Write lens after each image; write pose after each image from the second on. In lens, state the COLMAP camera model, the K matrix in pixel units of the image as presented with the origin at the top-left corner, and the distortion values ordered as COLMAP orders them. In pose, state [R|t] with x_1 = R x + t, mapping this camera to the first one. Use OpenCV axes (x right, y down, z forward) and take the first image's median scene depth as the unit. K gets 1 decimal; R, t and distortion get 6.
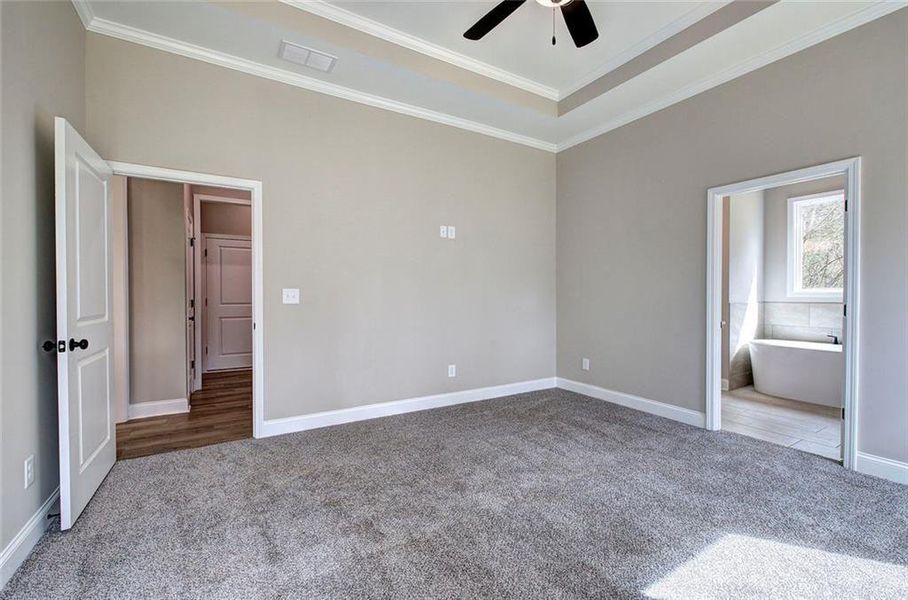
lens RADIAL K [[384.6, 0, 455.7], [0, 384.6, 297.8], [0, 0, 1]] dist [-0.003091, 0.000674]
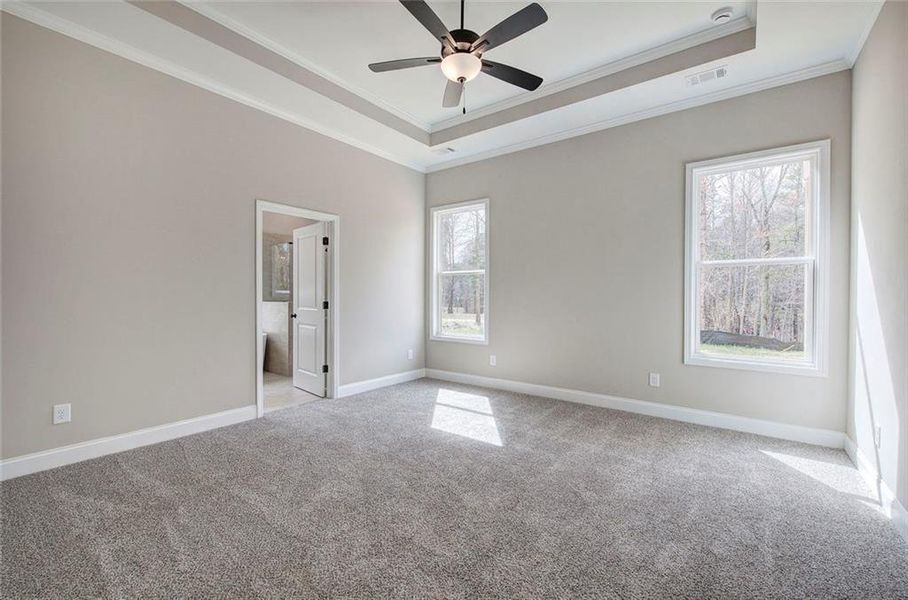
lens RADIAL K [[384.6, 0, 455.7], [0, 384.6, 297.8], [0, 0, 1]] dist [-0.003091, 0.000674]
pose [[-0.366222, -0.007181, 0.930500, -0.601334], [0.005595, 0.999935, 0.009919, -0.010383], [-0.930511, 0.008839, -0.366158, 0.915677]]
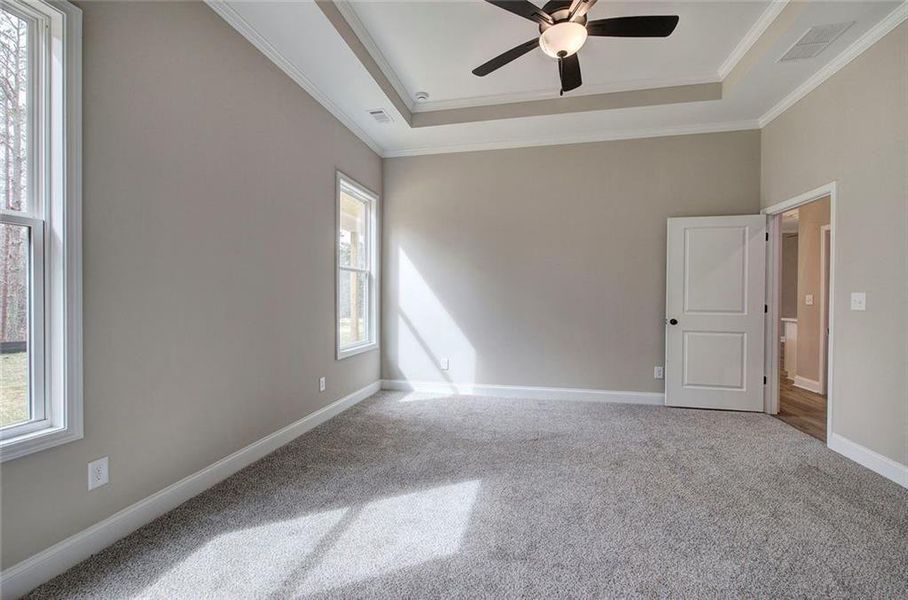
lens RADIAL K [[384.6, 0, 455.7], [0, 384.6, 297.8], [0, 0, 1]] dist [-0.003091, 0.000674]
pose [[-0.693483, -0.001066, -0.720472, 0.824427], [-0.012349, 0.999870, 0.010407, -0.010959], [0.720367, 0.016114, -0.693406, 0.969936]]
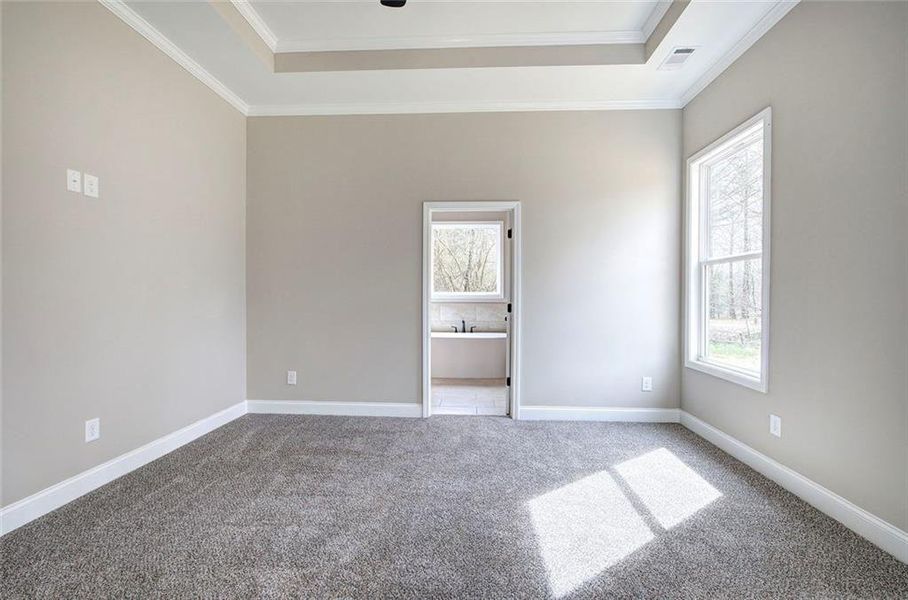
lens RADIAL K [[384.6, 0, 455.7], [0, 384.6, 297.8], [0, 0, 1]] dist [-0.003091, 0.000674]
pose [[0.564788, -0.000890, 0.825236, -0.223099], [0.003277, 0.999994, -0.001164, -0.003205], [-0.825230, 0.003362, 0.564787, 0.305730]]
